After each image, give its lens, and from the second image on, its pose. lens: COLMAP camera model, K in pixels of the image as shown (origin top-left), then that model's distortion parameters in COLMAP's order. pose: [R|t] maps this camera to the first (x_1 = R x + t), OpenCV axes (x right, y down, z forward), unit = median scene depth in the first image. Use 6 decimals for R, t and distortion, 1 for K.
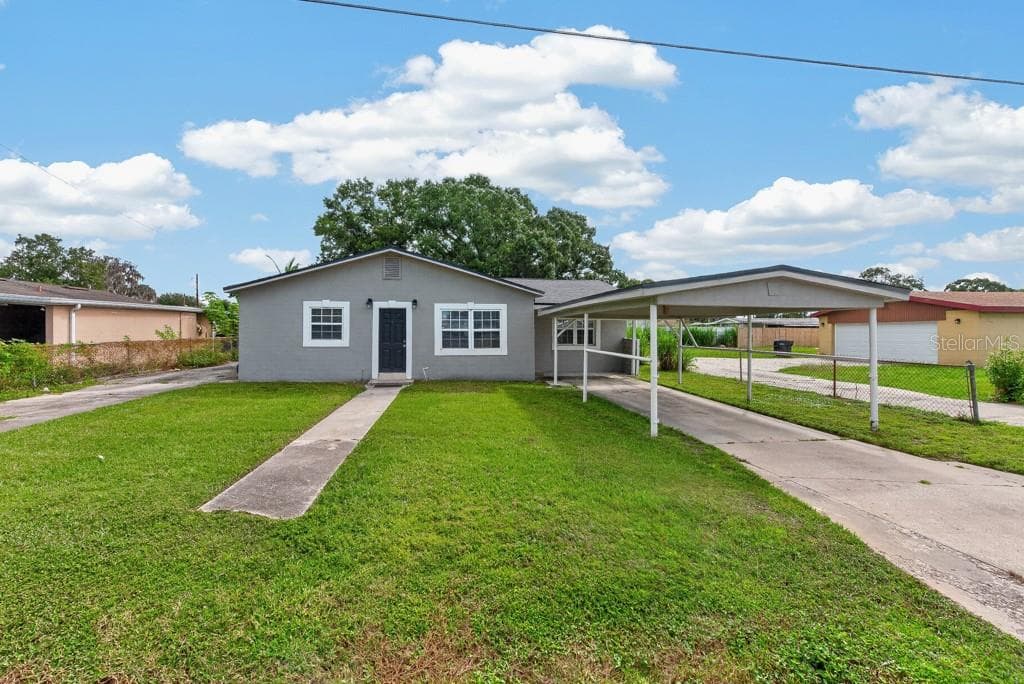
lens RADIAL K [[430.9, 0, 490.2], [0, 430.9, 329.8], [0, 0, 1]] dist [0.003113, -0.000295]
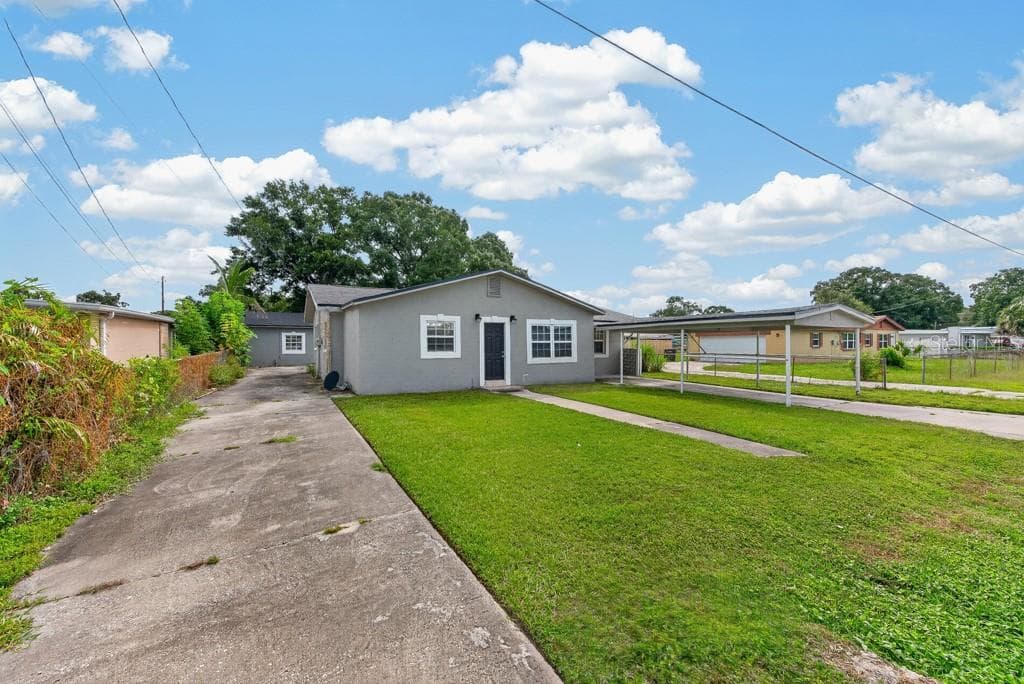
lens RADIAL K [[408.5, 0, 510.0], [0, 408.5, 343.7], [0, 0, 1]] dist [0.002144, -0.000095]
pose [[0.921021, -0.005187, 0.389478, -0.596801], [0.003296, 0.999979, 0.005522, -0.001320], [-0.389498, -0.003802, 0.921019, 0.006792]]
